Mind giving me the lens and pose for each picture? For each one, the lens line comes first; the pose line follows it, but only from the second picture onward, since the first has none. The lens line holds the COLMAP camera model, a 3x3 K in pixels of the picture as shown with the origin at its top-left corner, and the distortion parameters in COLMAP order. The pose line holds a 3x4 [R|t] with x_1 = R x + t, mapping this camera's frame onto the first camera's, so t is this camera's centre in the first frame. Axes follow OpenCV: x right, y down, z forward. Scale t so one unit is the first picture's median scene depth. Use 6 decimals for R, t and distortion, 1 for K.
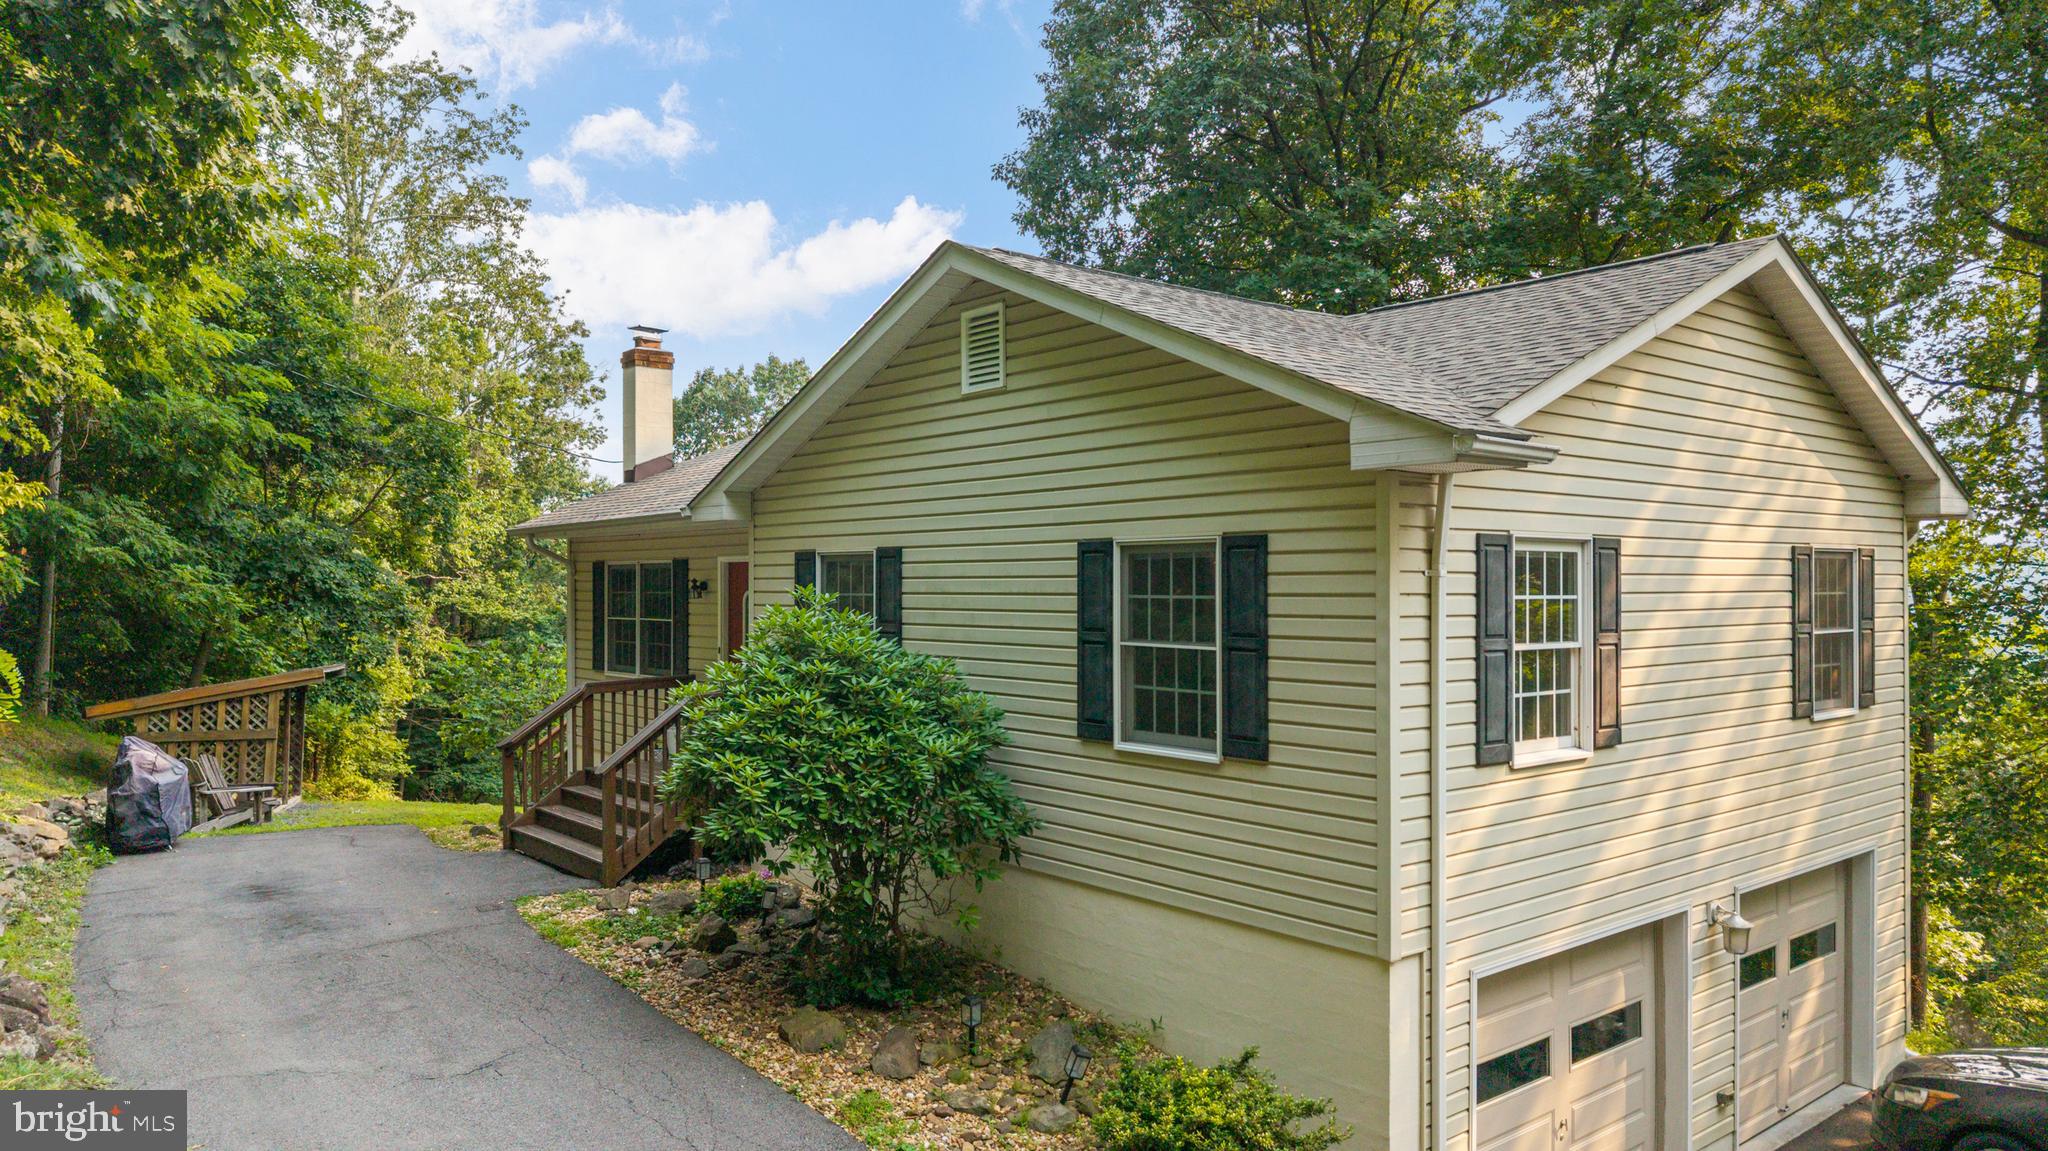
lens RADIAL K [[1390.5, 0, 1024.0], [0, 1390.5, 575.5], [0, 0, 1]] dist [0.000752, -0.001446]
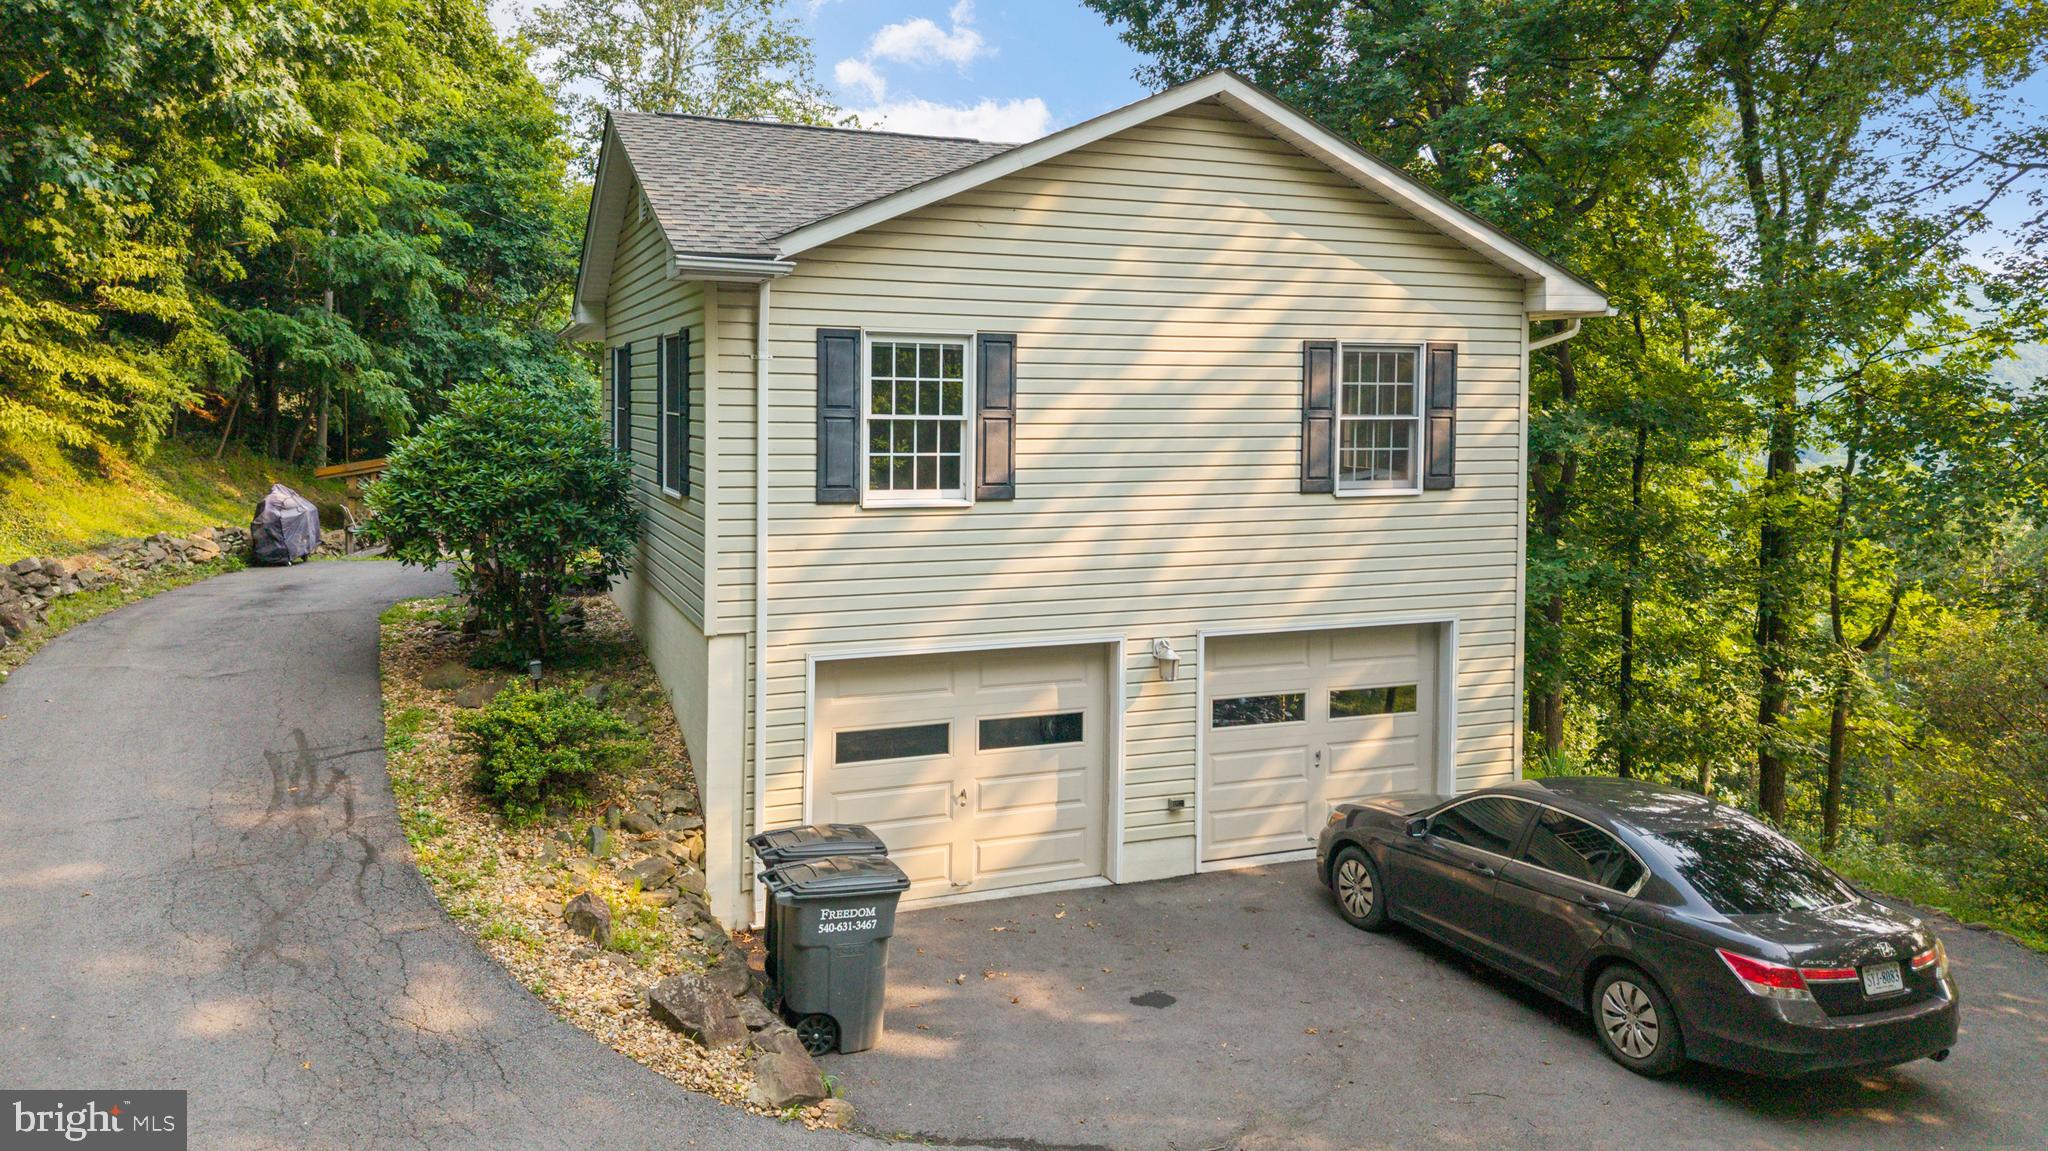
lens RADIAL K [[1433.9, 0, 1025.1], [0, 1433.9, 458.2], [0, 0, 1]] dist [0.001436, 0.000135]
pose [[0.951769, 0.021799, -0.306039, 0.834154], [-0.006812, 0.998728, 0.049955, 0.021513], [0.306739, -0.045460, 0.950707, -0.215651]]
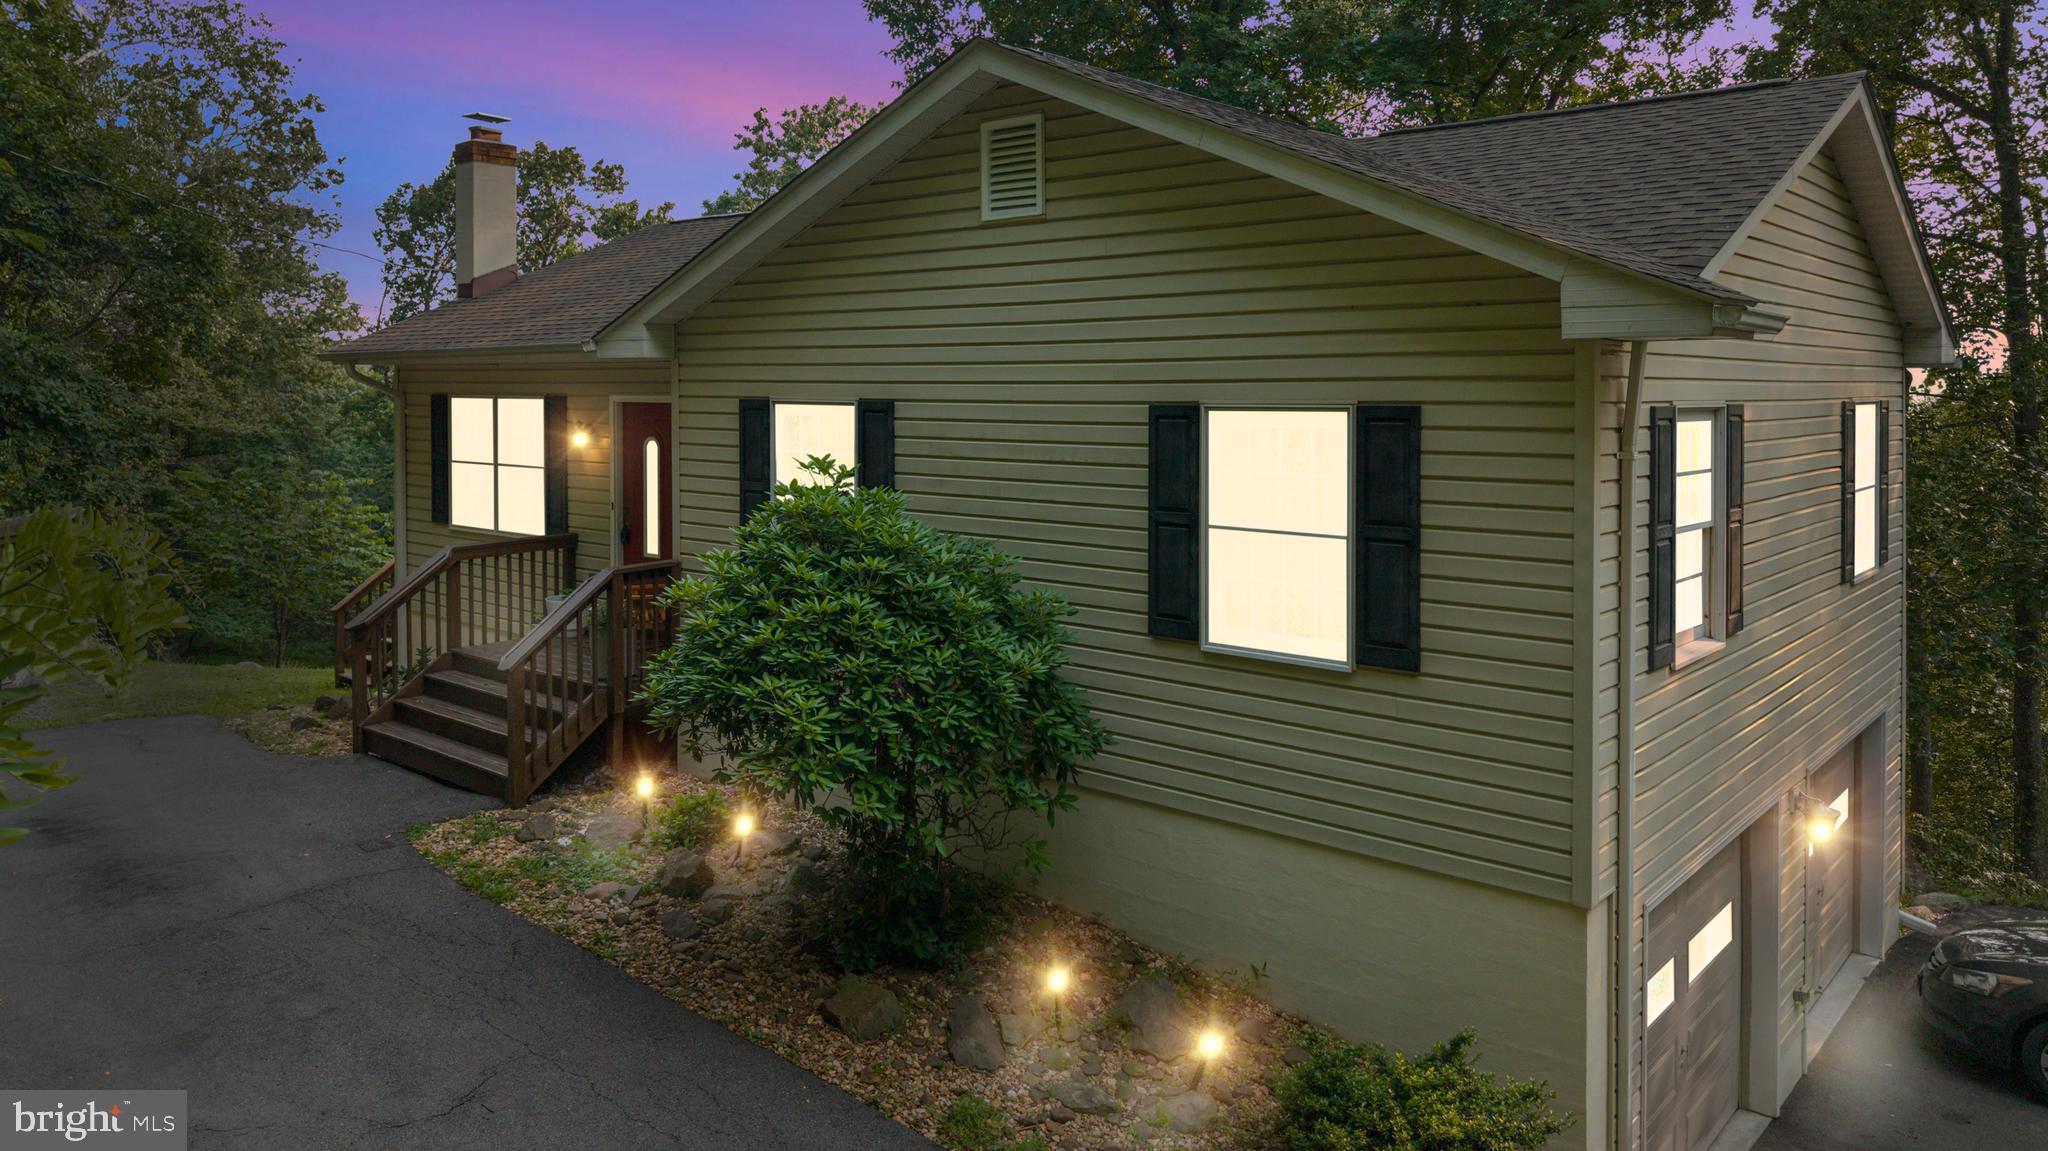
lens RADIAL K [[1436.7, 0, 1027.0], [0, 1436.7, 416.6], [0, 0, 1]] dist [0.002014, -0.003167]
pose [[0.986109, 0.001166, 0.166098, -0.187330], [-0.005650, 0.999632, 0.026524, -0.040491], [-0.166006, -0.027094, 0.985752, 0.155032]]
